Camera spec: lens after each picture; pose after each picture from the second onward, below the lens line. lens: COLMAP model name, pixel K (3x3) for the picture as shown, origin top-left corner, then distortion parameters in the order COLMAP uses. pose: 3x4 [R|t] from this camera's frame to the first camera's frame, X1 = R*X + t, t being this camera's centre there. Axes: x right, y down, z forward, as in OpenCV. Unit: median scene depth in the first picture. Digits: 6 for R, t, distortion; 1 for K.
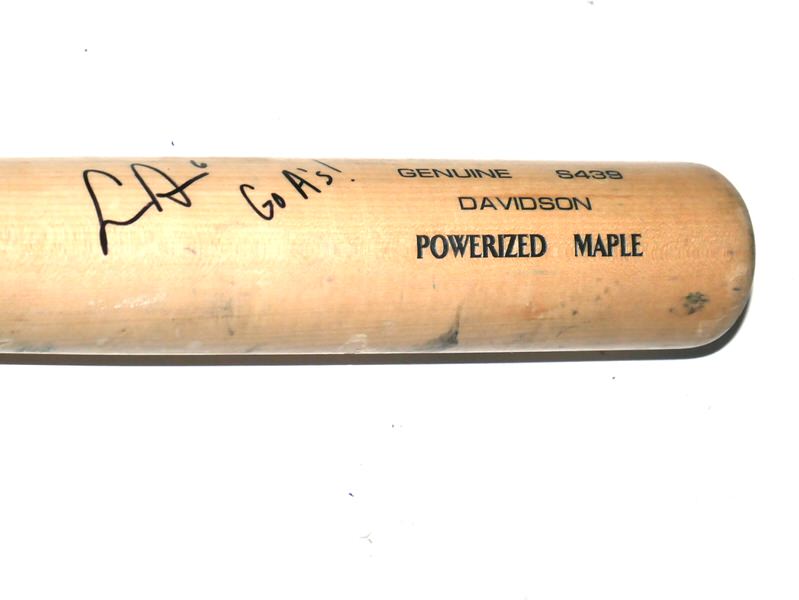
lens RADIAL K [[2007.9, 0, 399.5], [0, 2007.9, 300.0], [0, 0, 1]] dist [0.234505, 0.452998]
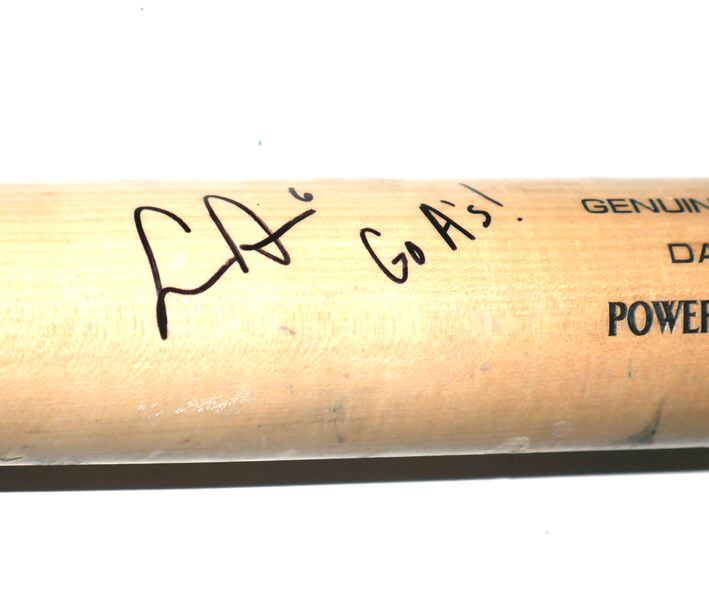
lens RADIAL K [[1972.3, 0, 412.0], [0, 1972.3, 301.1], [0, 0, 1]] dist [0.222996, 0.804697]
pose [[0.999334, 0.035453, -0.008695, -0.053113], [-0.034494, 0.995083, 0.092843, -0.092896], [0.011944, -0.092481, 0.995643, 0.316227]]
